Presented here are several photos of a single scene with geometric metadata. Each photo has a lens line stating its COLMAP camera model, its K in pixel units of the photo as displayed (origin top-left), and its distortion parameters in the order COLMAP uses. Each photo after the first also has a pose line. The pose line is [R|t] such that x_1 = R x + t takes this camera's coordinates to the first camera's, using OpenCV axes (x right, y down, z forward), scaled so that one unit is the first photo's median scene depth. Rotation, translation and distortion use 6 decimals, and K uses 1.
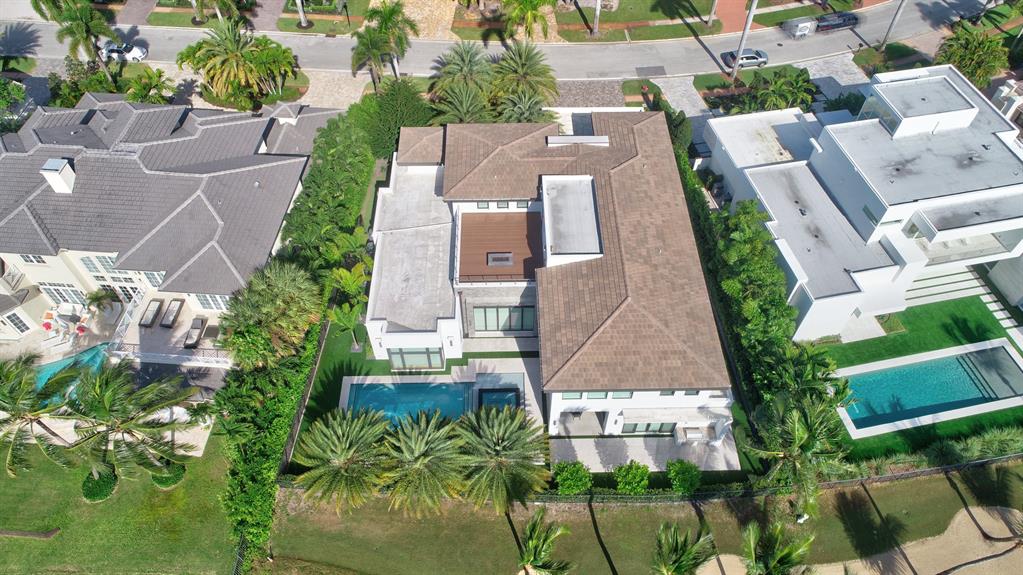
lens RADIAL K [[689.7, 0, 511.5], [0, 689.7, 287.5], [0, 0, 1]] dist [0.004225, -0.000853]
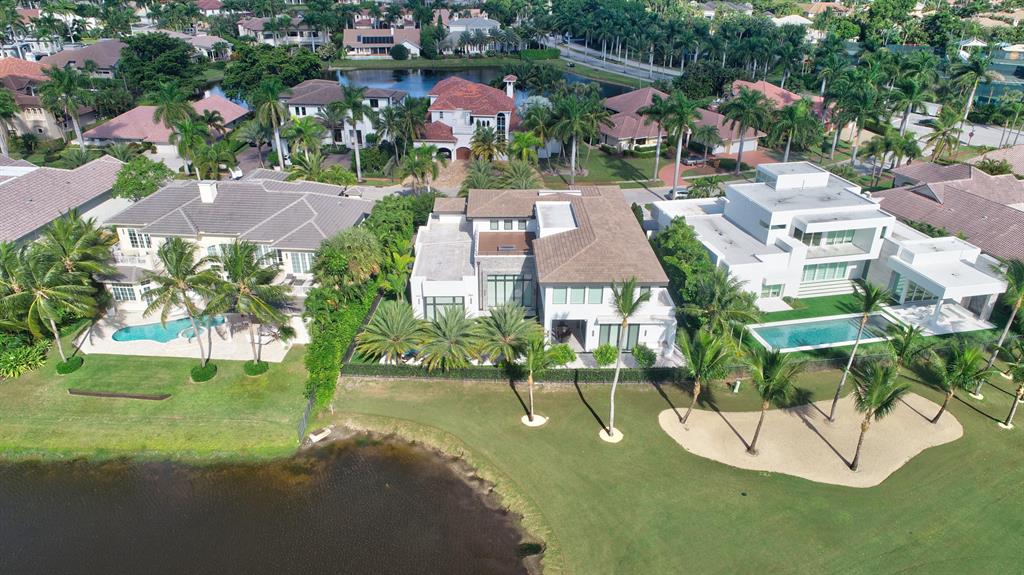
lens RADIAL K [[708.6, 0, 512.0], [0, 708.6, 287.5], [0, 0, 1]] dist [0.002021, 0.000902]
pose [[0.999932, 0.003239, 0.011198, -0.022510], [0.002031, 0.897523, -0.440963, 0.681728], [-0.011479, 0.440956, 0.897456, -0.269458]]
